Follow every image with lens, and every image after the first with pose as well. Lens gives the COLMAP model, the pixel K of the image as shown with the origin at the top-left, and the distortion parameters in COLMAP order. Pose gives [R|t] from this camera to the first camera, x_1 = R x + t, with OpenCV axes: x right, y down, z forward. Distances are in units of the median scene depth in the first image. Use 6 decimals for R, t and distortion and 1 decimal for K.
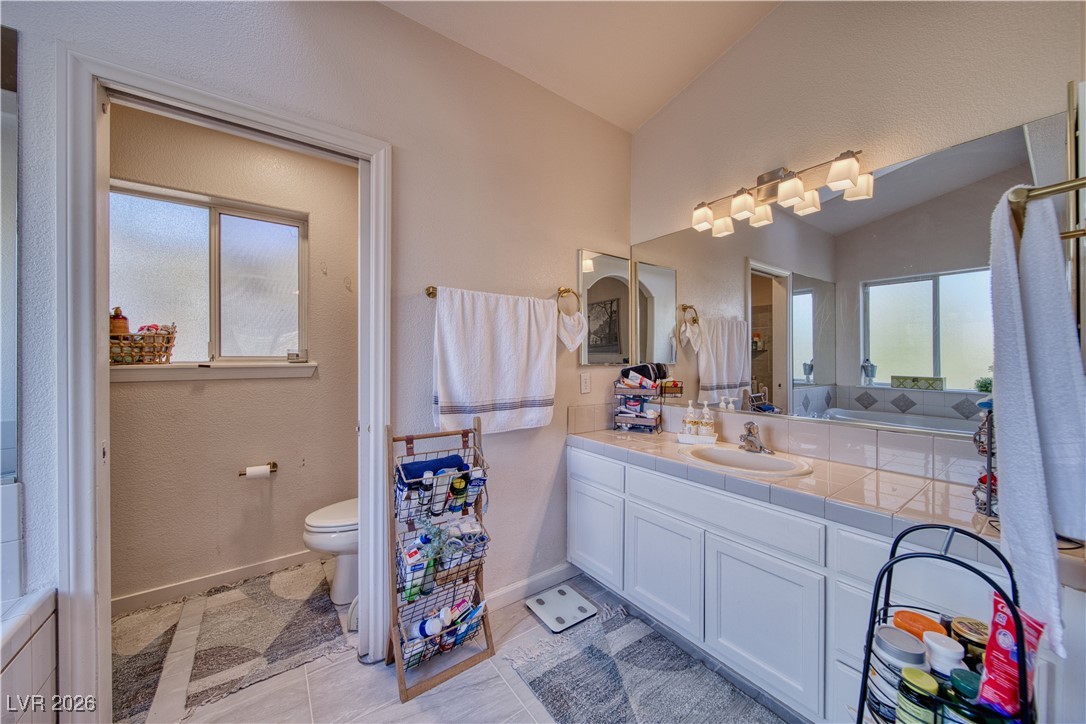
lens RADIAL K [[380.8, 0, 543.3], [0, 380.8, 360.2], [0, 0, 1]] dist [-0.002839, -0.000654]
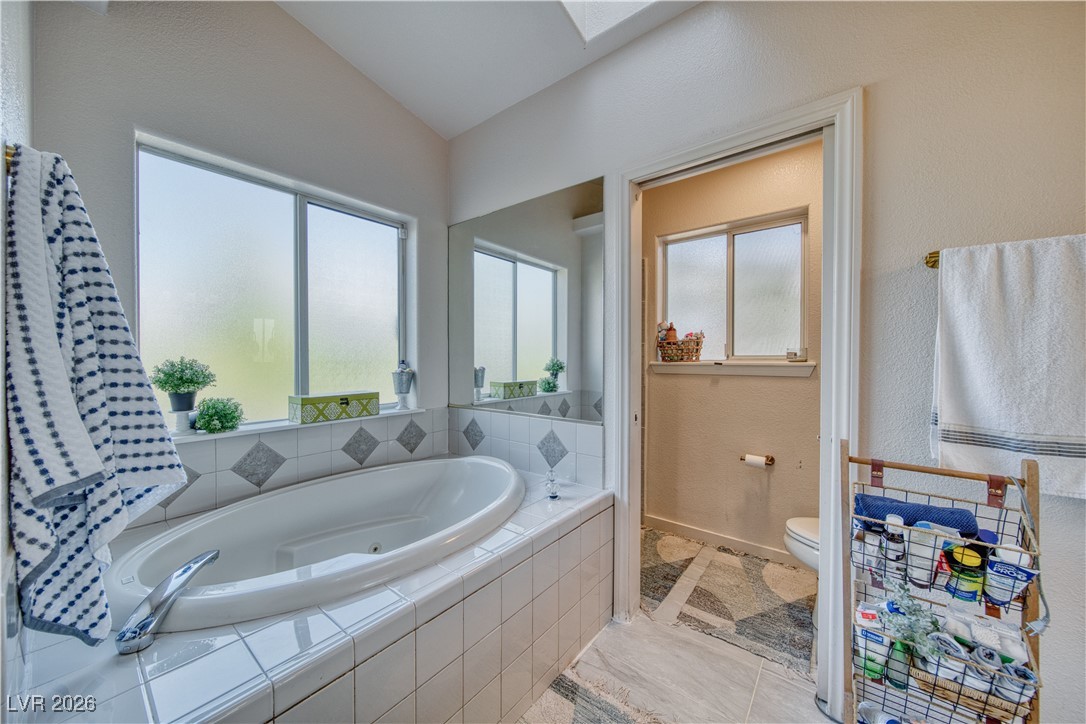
lens RADIAL K [[380.8, 0, 542.8], [0, 380.8, 360.5], [0, 0, 1]] dist [-0.002839, -0.000654]
pose [[0.263851, 0.006874, -0.964539, 0.185678], [-0.002477, 0.999976, 0.006449, -0.001903], [0.964560, 0.000688, 0.263861, 0.153704]]
